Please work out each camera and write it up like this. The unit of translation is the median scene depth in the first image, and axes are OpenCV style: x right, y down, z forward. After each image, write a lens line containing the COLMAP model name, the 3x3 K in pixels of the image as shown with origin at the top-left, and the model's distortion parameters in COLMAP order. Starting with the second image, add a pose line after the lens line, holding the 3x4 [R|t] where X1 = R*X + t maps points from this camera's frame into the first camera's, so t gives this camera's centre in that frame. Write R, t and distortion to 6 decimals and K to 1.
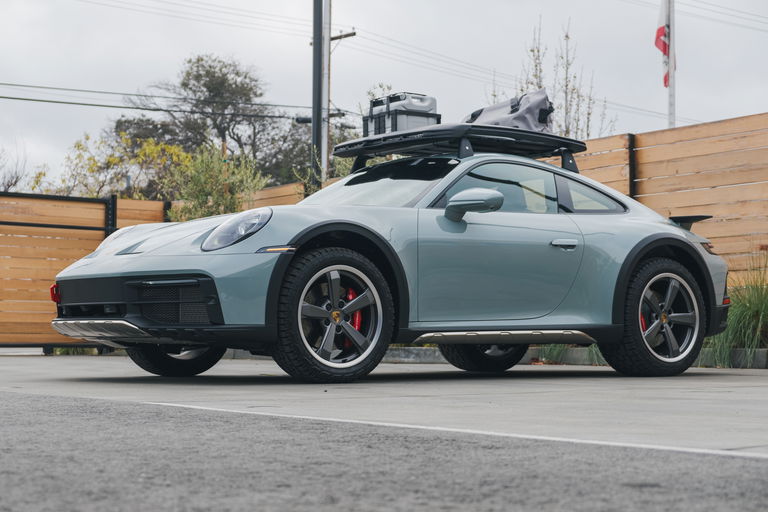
lens RADIAL K [[1389.4, 0, 345.5], [0, 1389.4, 255.8], [0, 0, 1]] dist [0.024551, 0.159687]
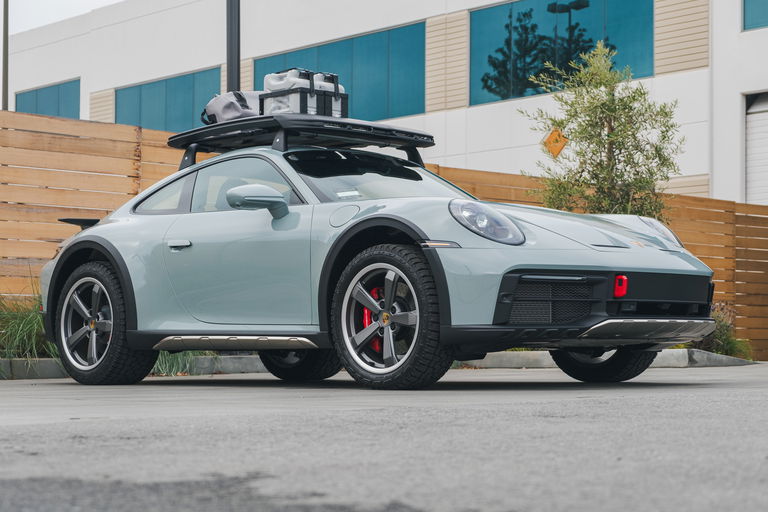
lens RADIAL K [[1490.8, 0, 385.4], [0, 1490.8, 309.9], [0, 0, 1]] dist [0.006076, 0.049905]
pose [[-0.157848, 0.022606, 0.987205, -0.919919], [-0.051937, 0.998164, -0.031162, 0.065624], [-0.986097, -0.056191, -0.156385, 1.097778]]
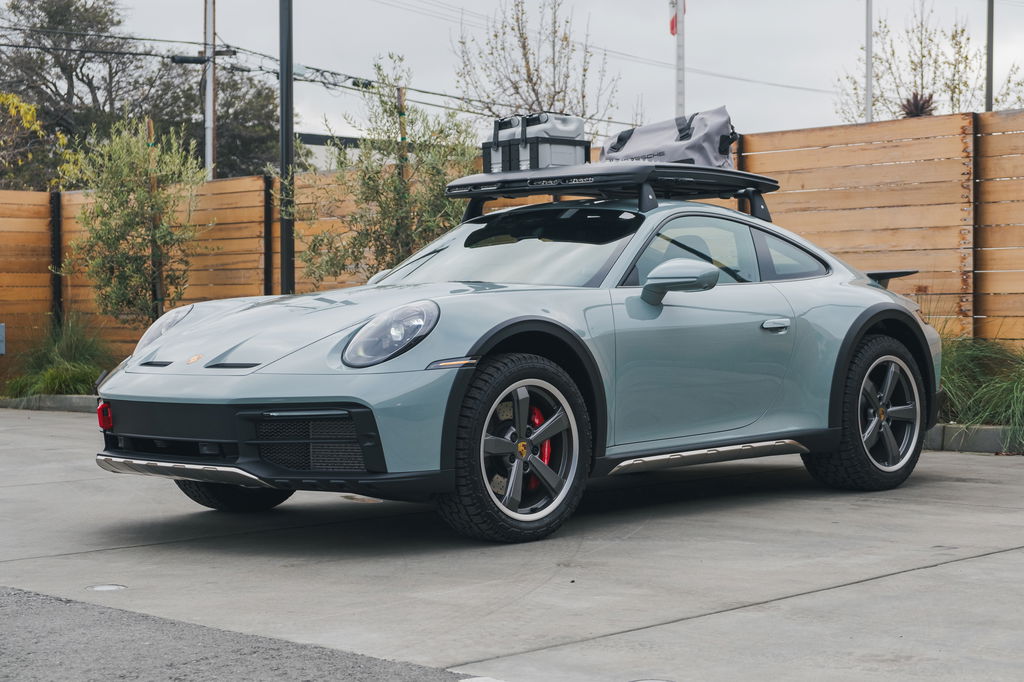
lens RADIAL K [[1758.3, 0, 512.0], [0, 1758.3, 341.0], [0, 0, 1]] dist [0.005194, 0.023956]
pose [[0.982683, -0.013829, 0.184775, -0.145770], [0.000421, 0.997375, 0.072408, -0.063665], [-0.185292, -0.071077, 0.980110, 0.087004]]
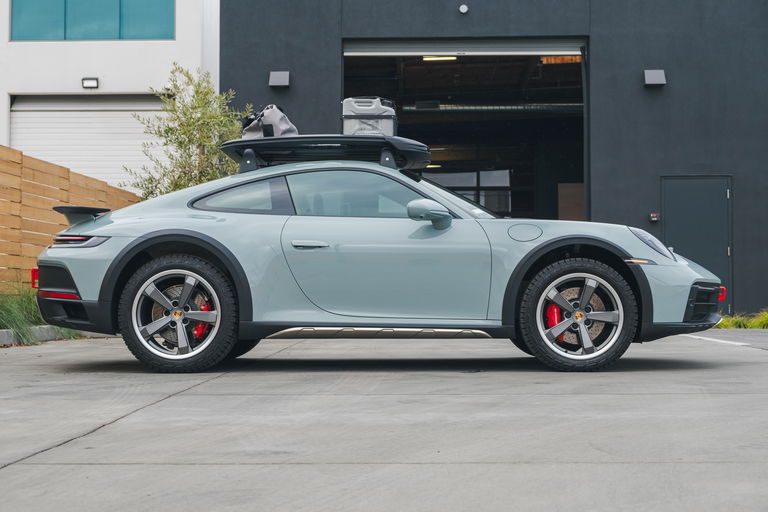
lens RADIAL K [[1216.4, 0, 384.0], [0, 1216.4, 256.0], [0, 0, 1]] dist [0.023873, 0.045741]
pose [[-0.795437, 0.016222, 0.605819, -0.527331], [-0.035677, 0.996655, -0.073531, 0.070352], [-0.604985, -0.080103, -0.792197, 1.724068]]
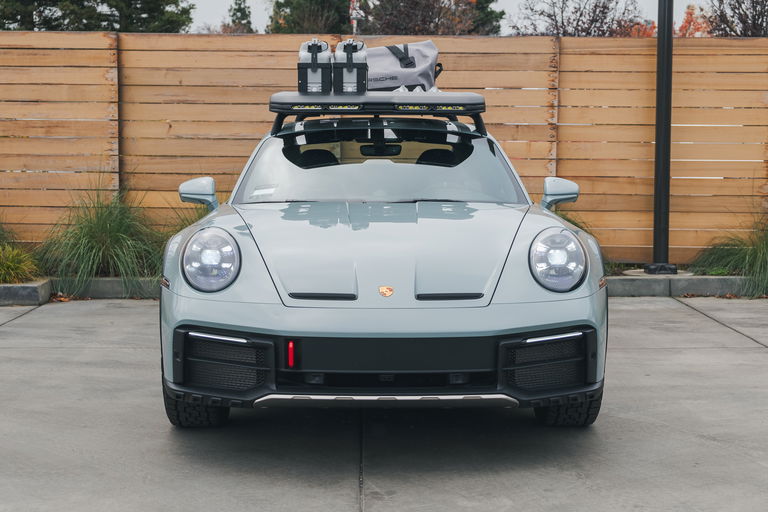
lens RADIAL K [[1318.7, 0, 384.0], [0, 1318.7, 256.0], [0, 0, 1]] dist [0.005194, 0.023956]
pose [[0.560249, -0.076789, 0.824757, -0.609194], [-0.050400, 0.990689, 0.126474, -0.089135], [-0.826790, -0.112425, 0.551162, 0.527850]]
